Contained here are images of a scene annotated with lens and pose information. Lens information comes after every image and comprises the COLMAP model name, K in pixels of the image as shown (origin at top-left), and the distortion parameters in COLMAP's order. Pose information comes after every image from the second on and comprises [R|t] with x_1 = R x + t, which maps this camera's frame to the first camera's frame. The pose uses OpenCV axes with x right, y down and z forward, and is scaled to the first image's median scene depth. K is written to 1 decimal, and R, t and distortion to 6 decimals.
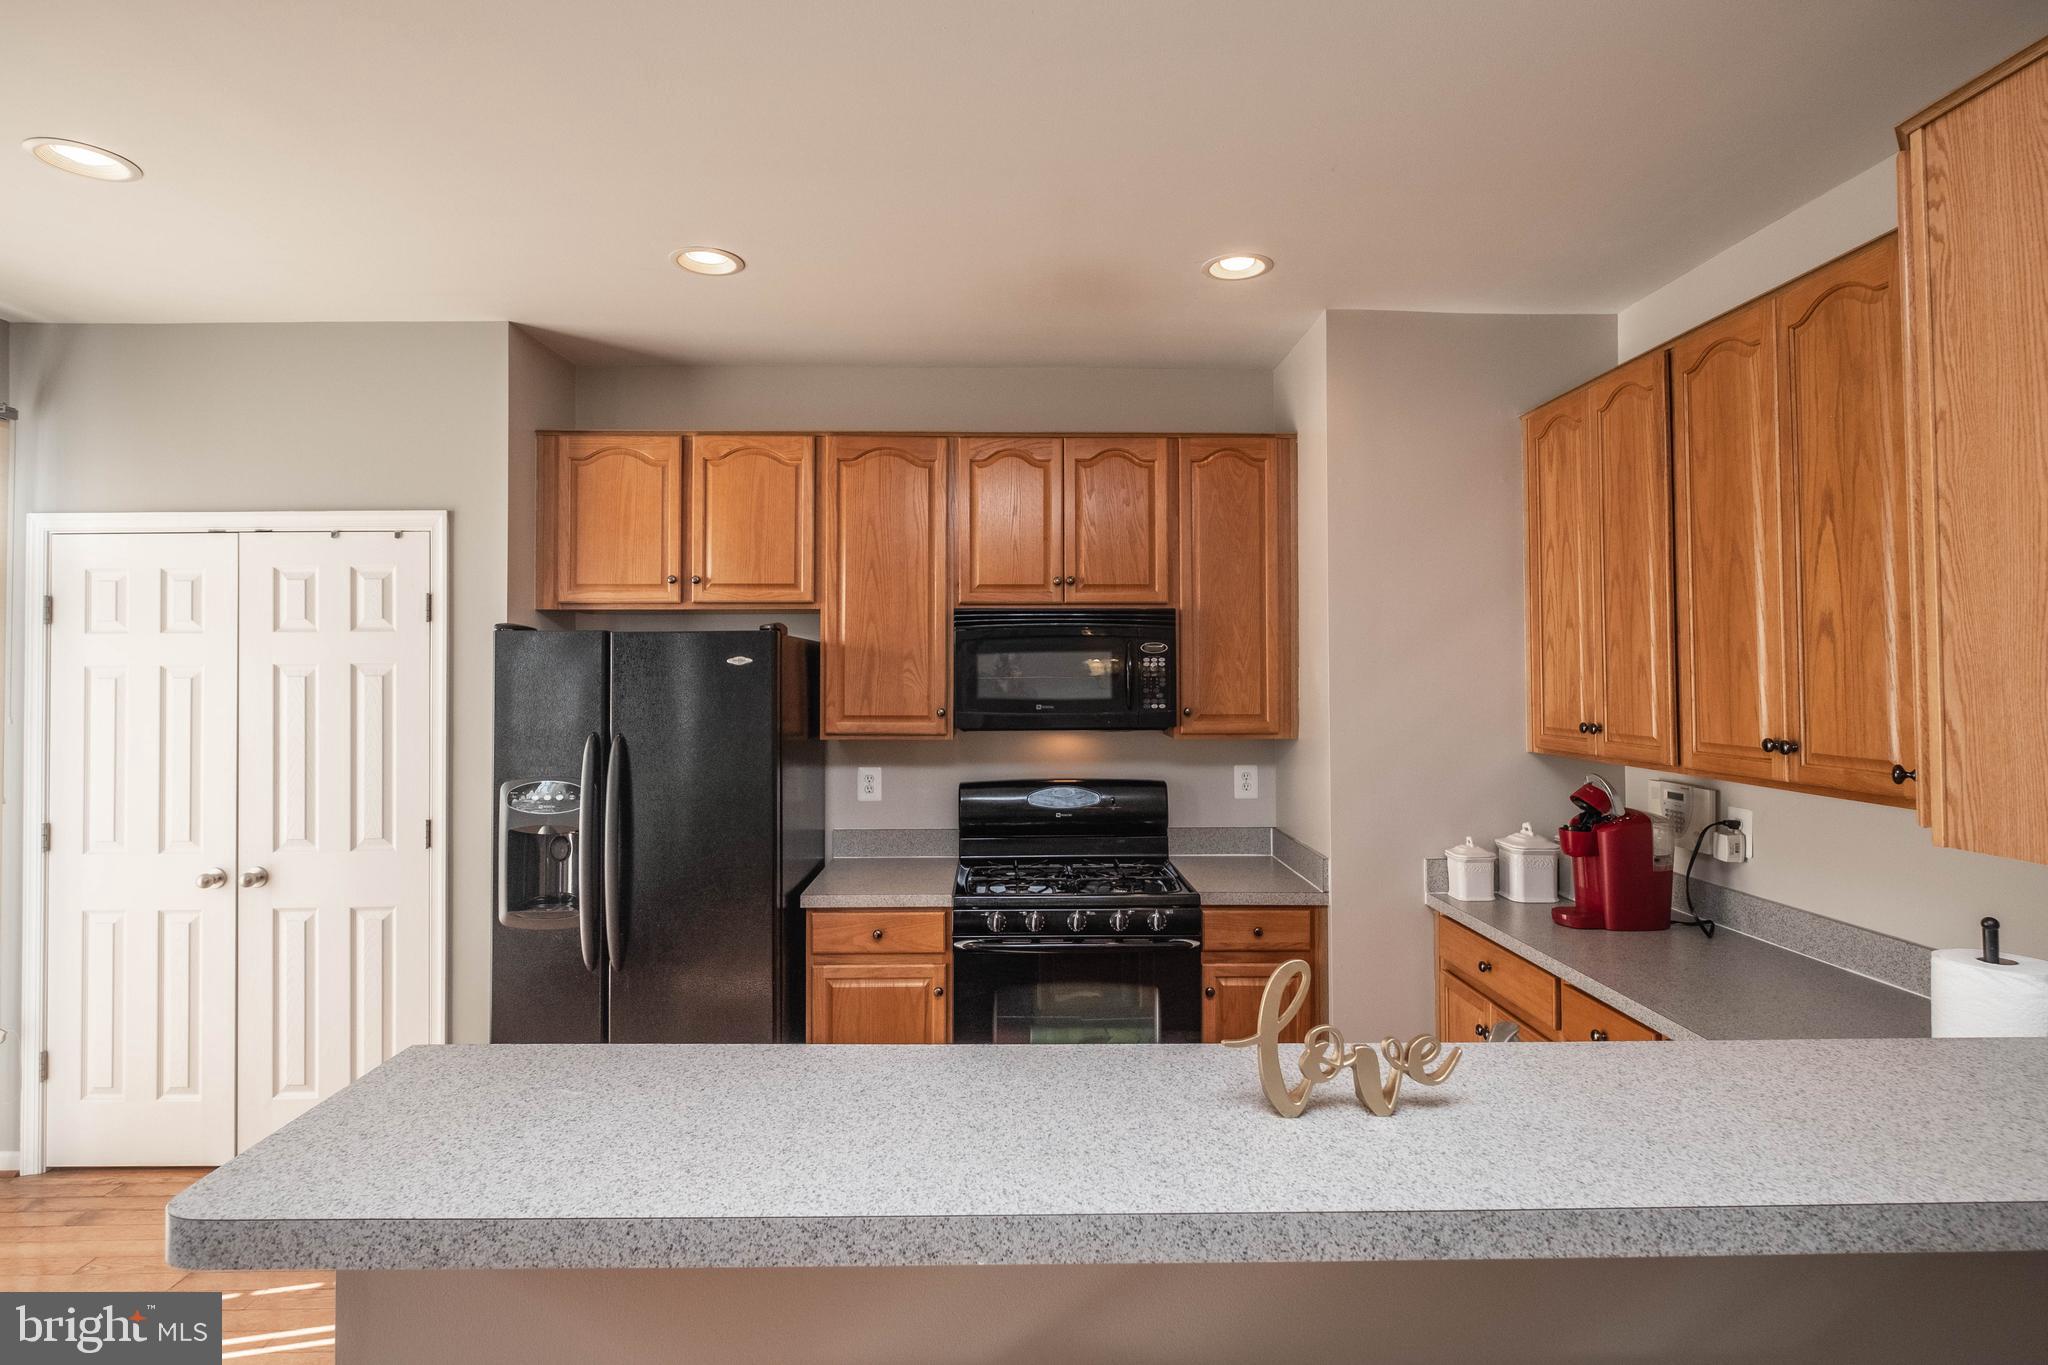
lens RADIAL K [[1012.0, 0, 1020.9], [0, 1012.0, 650.5], [0, 0, 1]] dist [0.000511, 0.000309]
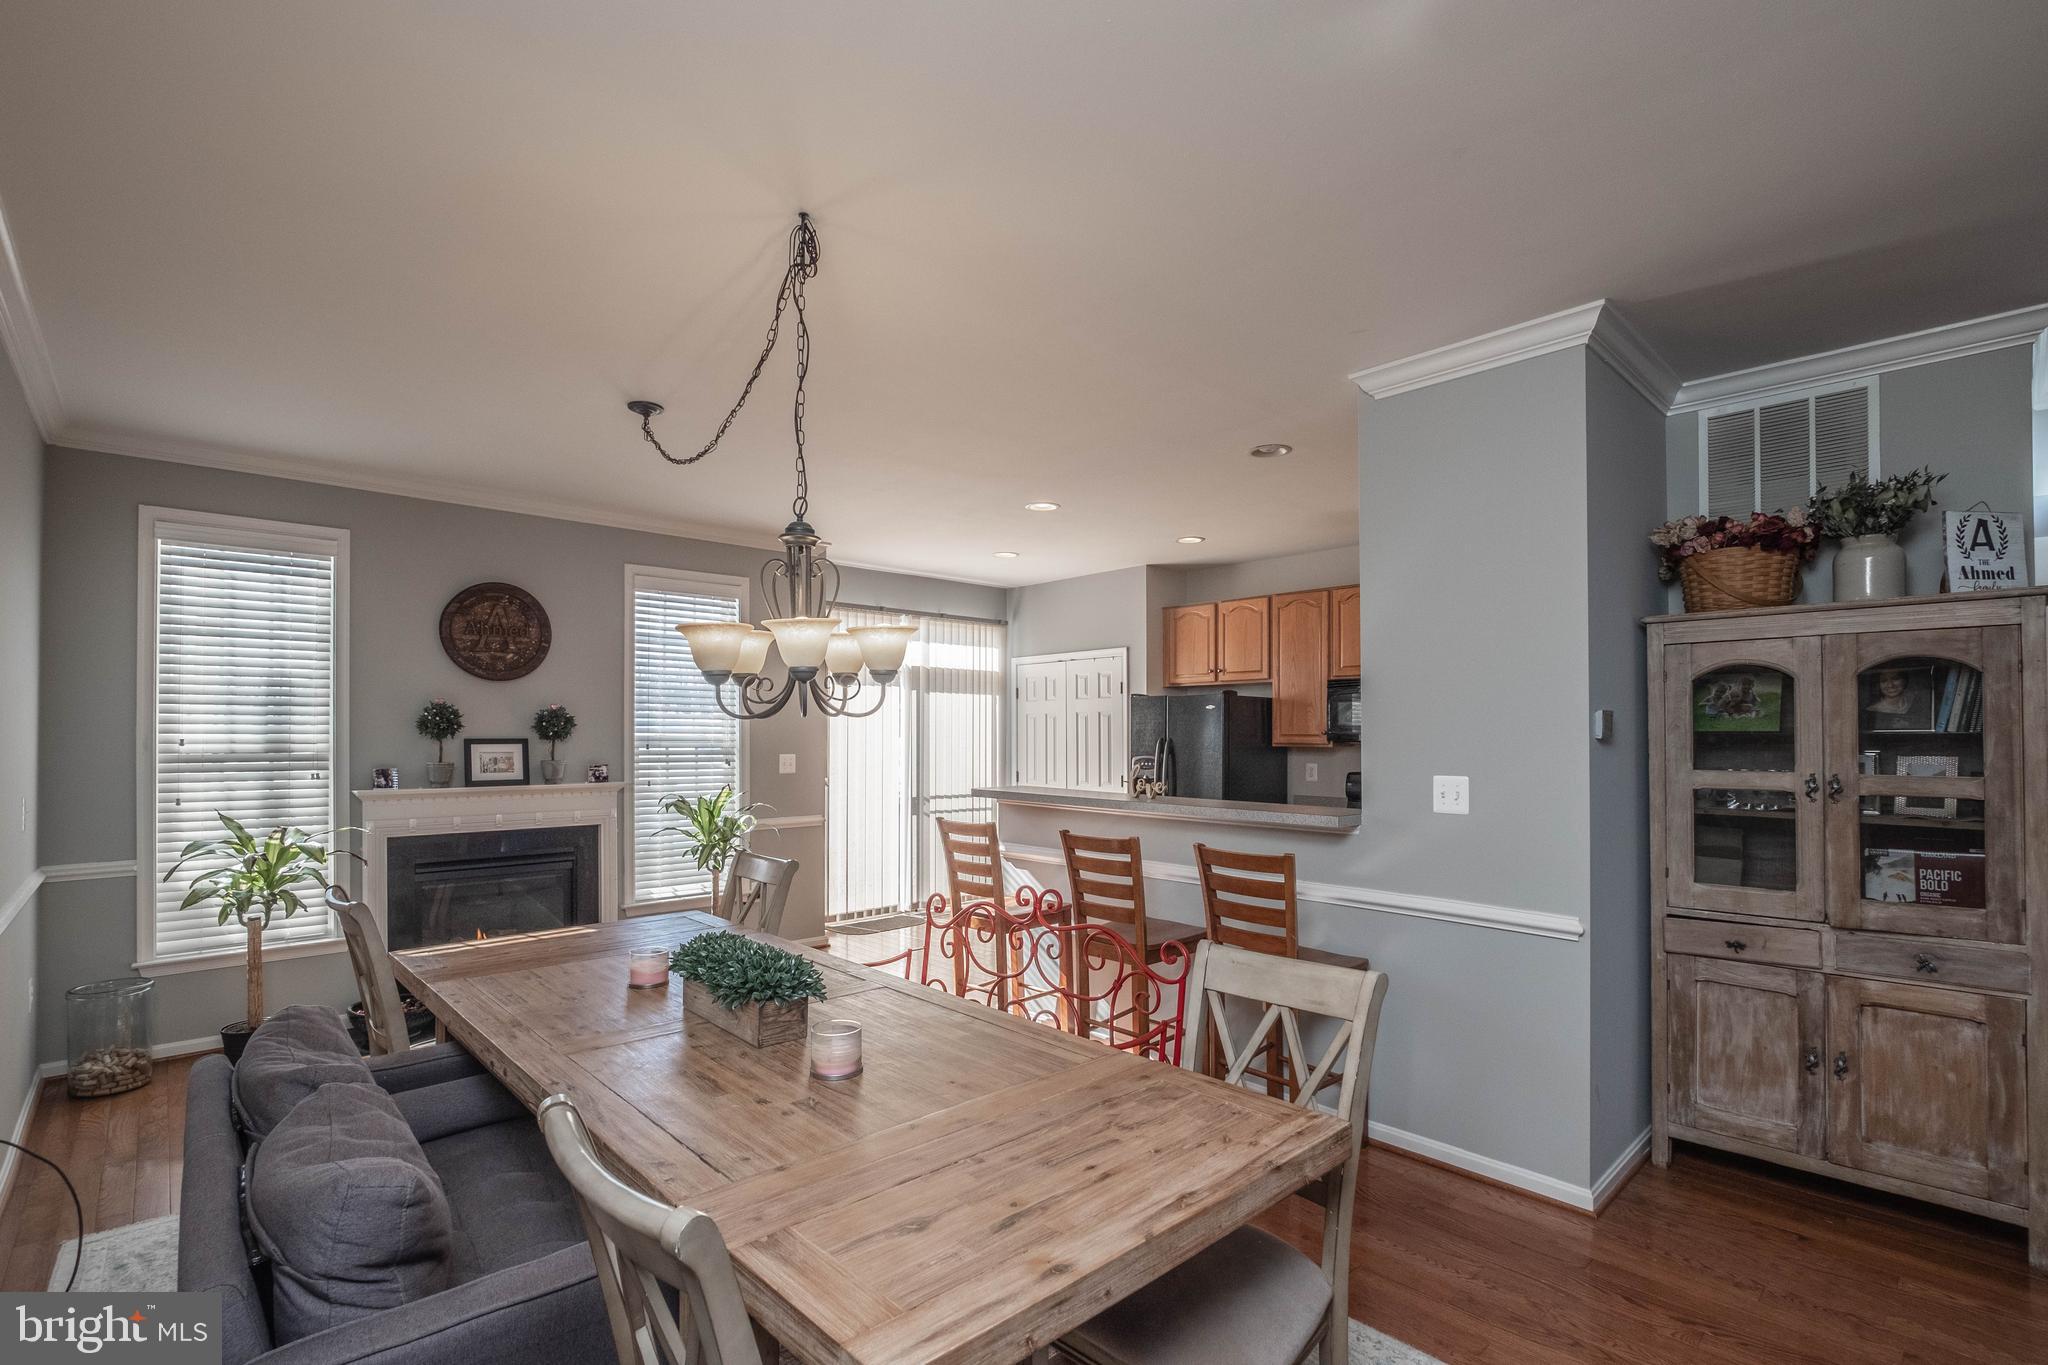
lens RADIAL K [[954.0, 0, 1024.0], [0, 954.0, 682.5], [0, 0, 1]] dist [0.001887, -0.000261]
pose [[0.675264, -0.038299, -0.736581, 0.879331], [0.011944, 0.999088, -0.040999, 0.033122], [0.737479, 0.018887, 0.675106, -0.663729]]
